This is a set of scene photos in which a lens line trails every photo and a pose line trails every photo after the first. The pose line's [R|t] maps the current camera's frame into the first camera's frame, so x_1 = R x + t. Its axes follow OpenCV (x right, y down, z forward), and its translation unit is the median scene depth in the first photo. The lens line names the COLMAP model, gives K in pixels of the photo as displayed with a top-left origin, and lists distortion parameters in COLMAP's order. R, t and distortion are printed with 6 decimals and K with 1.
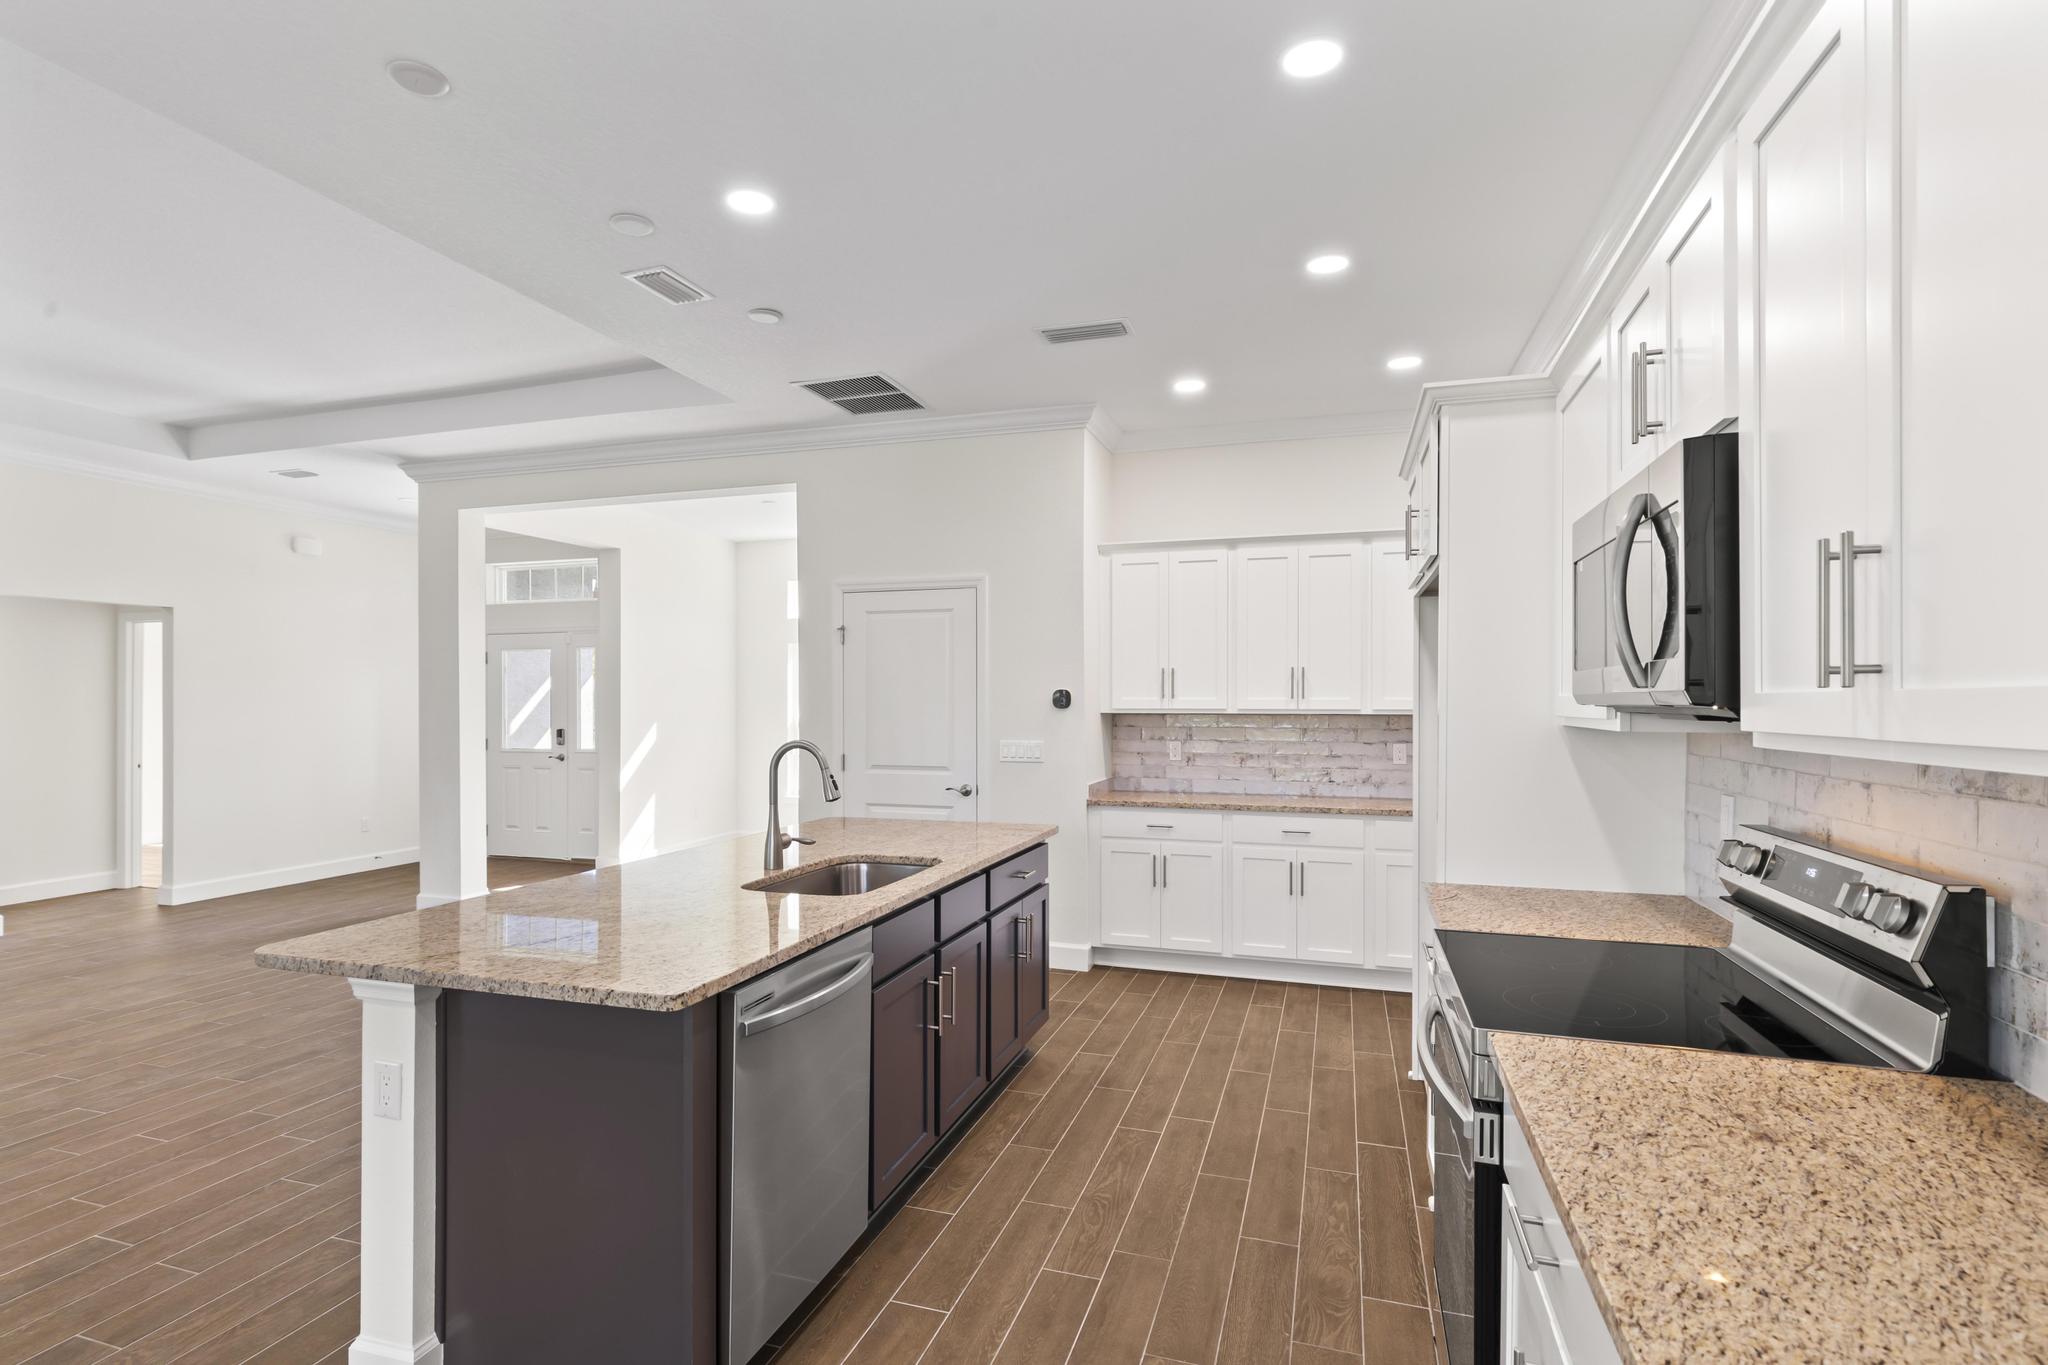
lens RADIAL K [[1006.0, 0, 1008.5], [0, 1006.0, 708.6], [0, 0, 1]] dist [0.001192, -0.000104]
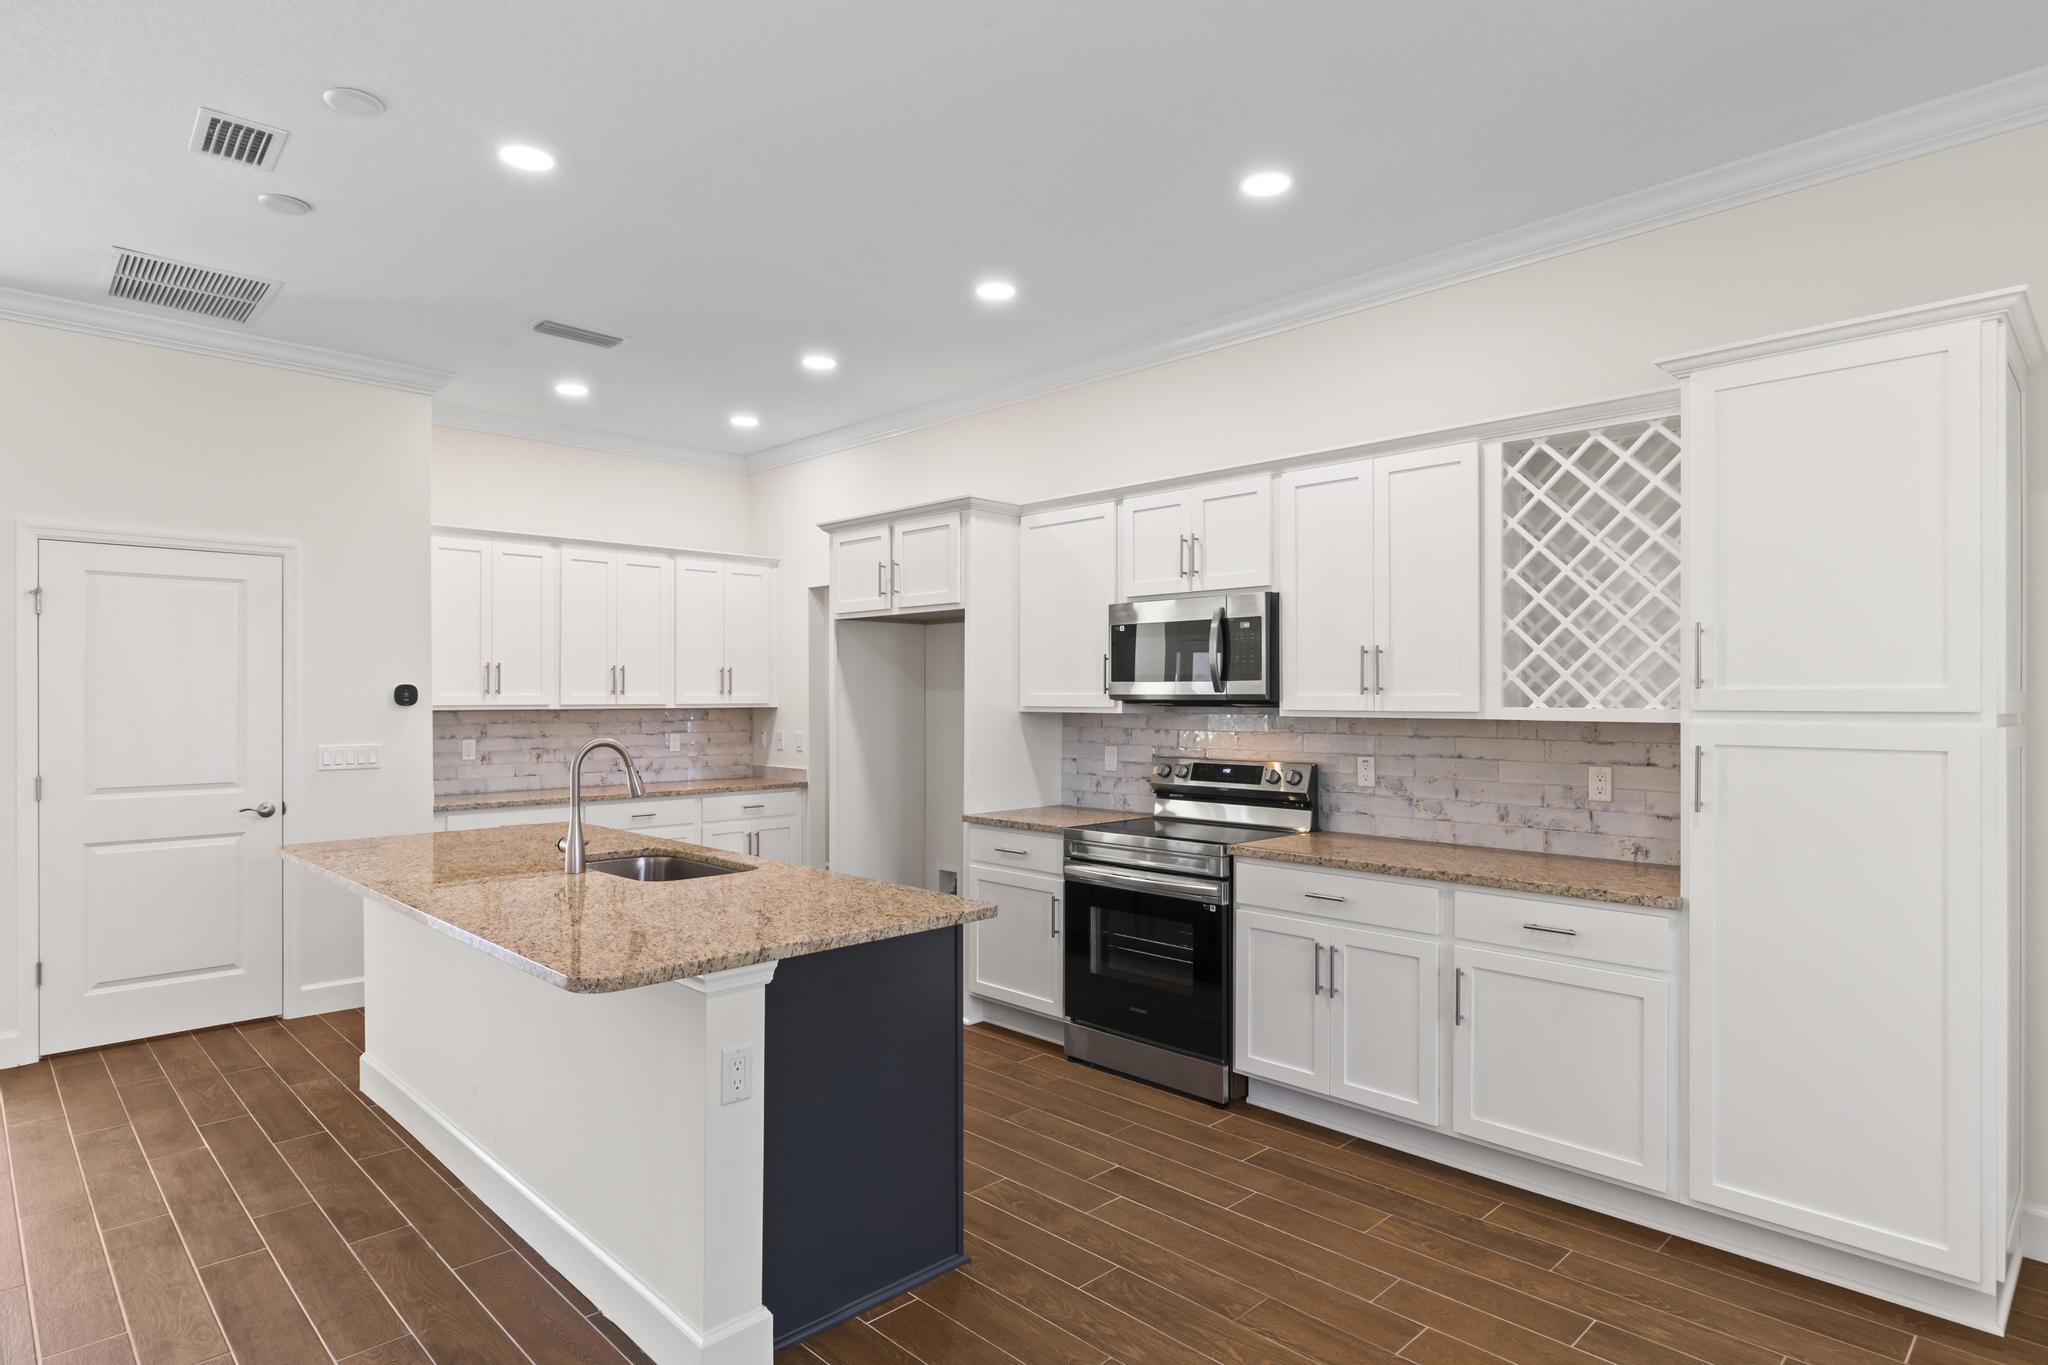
lens RADIAL K [[1095.2, 0, 990.6], [0, 1095.2, 690.5], [0, 0, 1]] dist [-0.001244, -0.000813]
pose [[0.473910, 0.002748, 0.880569, -0.552158], [0.006358, 0.999958, -0.006543, -0.003867], [-0.880550, 0.008700, 0.473873, 0.089005]]
